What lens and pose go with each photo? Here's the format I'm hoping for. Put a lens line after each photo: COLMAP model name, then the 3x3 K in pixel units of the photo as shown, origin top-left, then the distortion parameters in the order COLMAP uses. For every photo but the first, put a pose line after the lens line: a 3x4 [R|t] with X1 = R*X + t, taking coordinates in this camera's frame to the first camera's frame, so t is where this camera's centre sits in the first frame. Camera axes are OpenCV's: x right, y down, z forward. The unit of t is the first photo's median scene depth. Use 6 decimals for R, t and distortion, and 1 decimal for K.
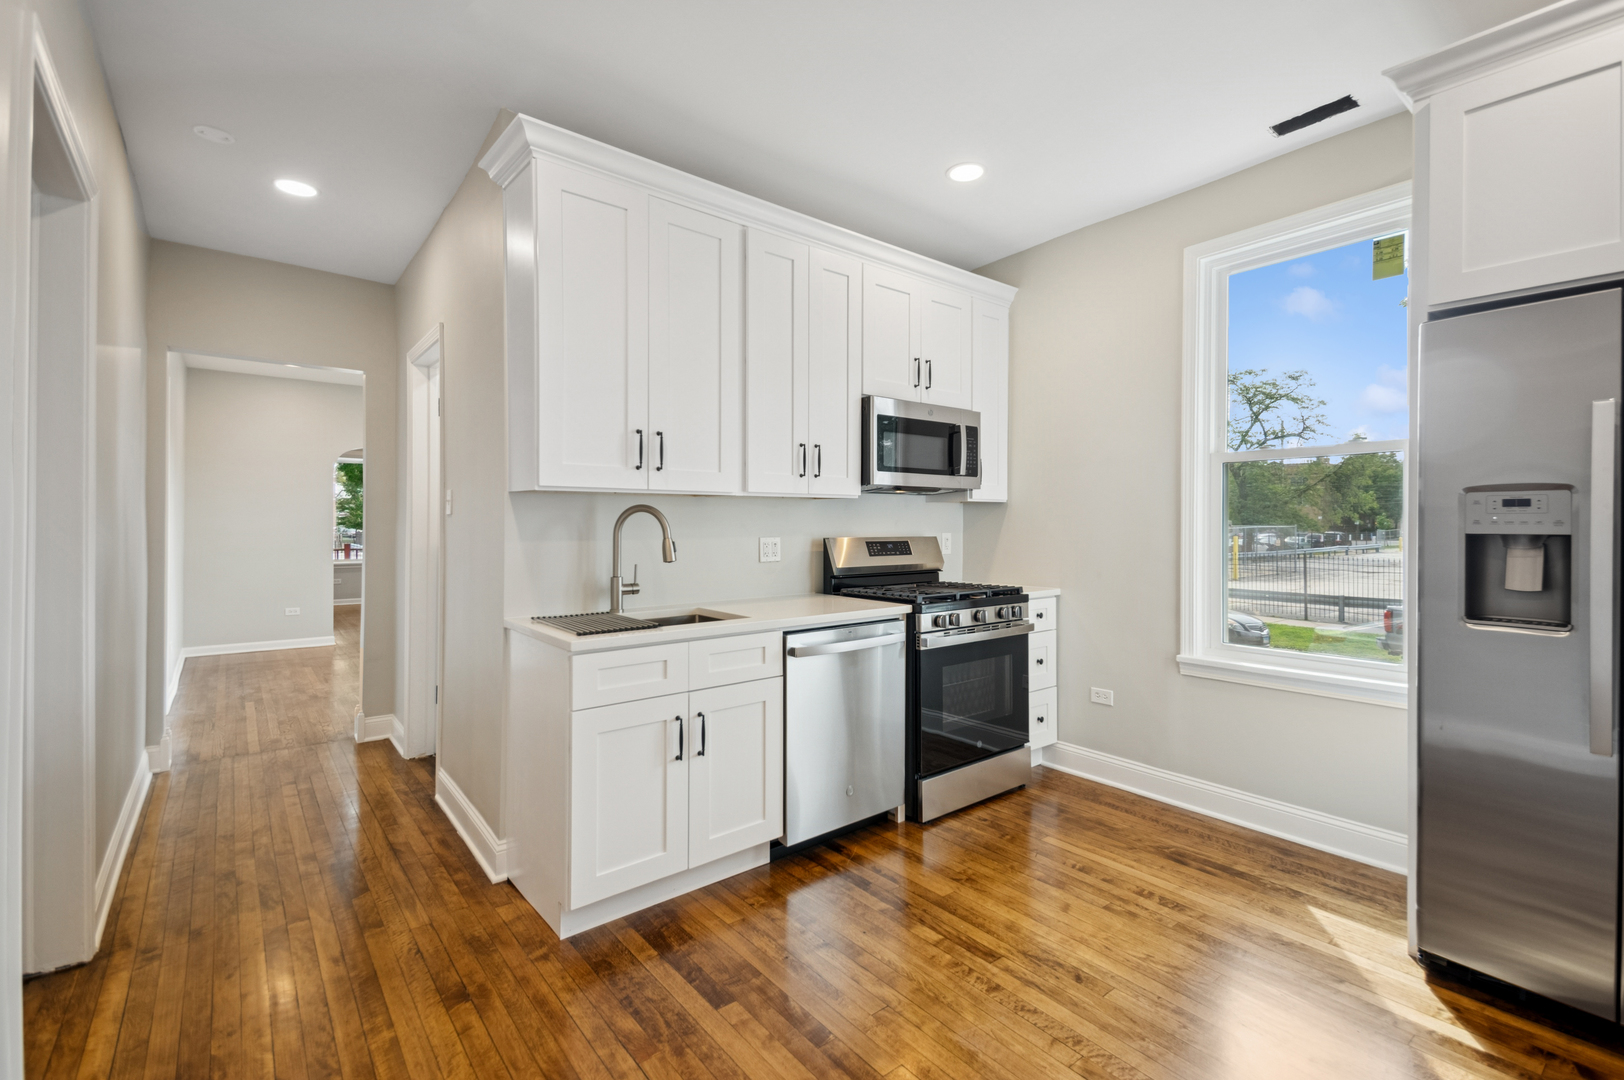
lens RADIAL K [[716.0, 0, 844.3], [0, 716.0, 532.3], [0, 0, 1]] dist [0.000580, 0.000209]
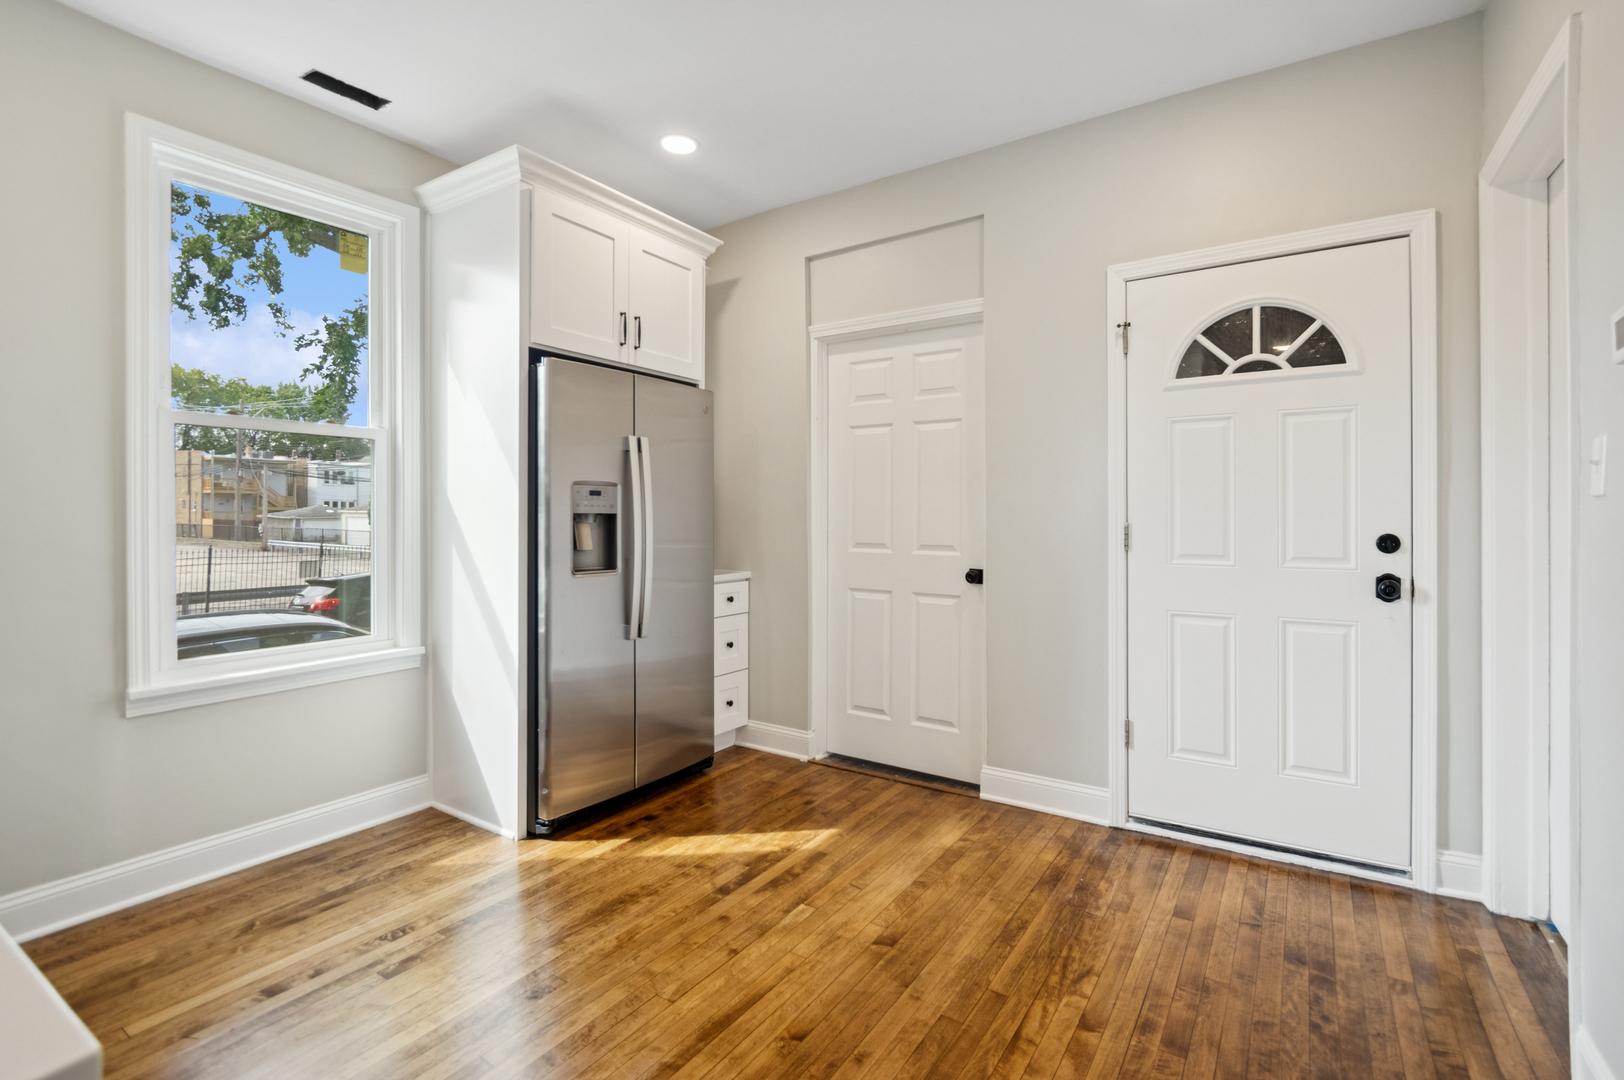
lens RADIAL K [[749.5, 0, 813.0], [0, 749.5, 512.5], [0, 0, 1]] dist [-0.000410, -0.000072]
pose [[-0.279126, -0.001570, 0.960253, -0.522073], [0.005365, 0.999981, 0.003194, -0.001145], [-0.960239, 0.006044, -0.279113, 0.690670]]
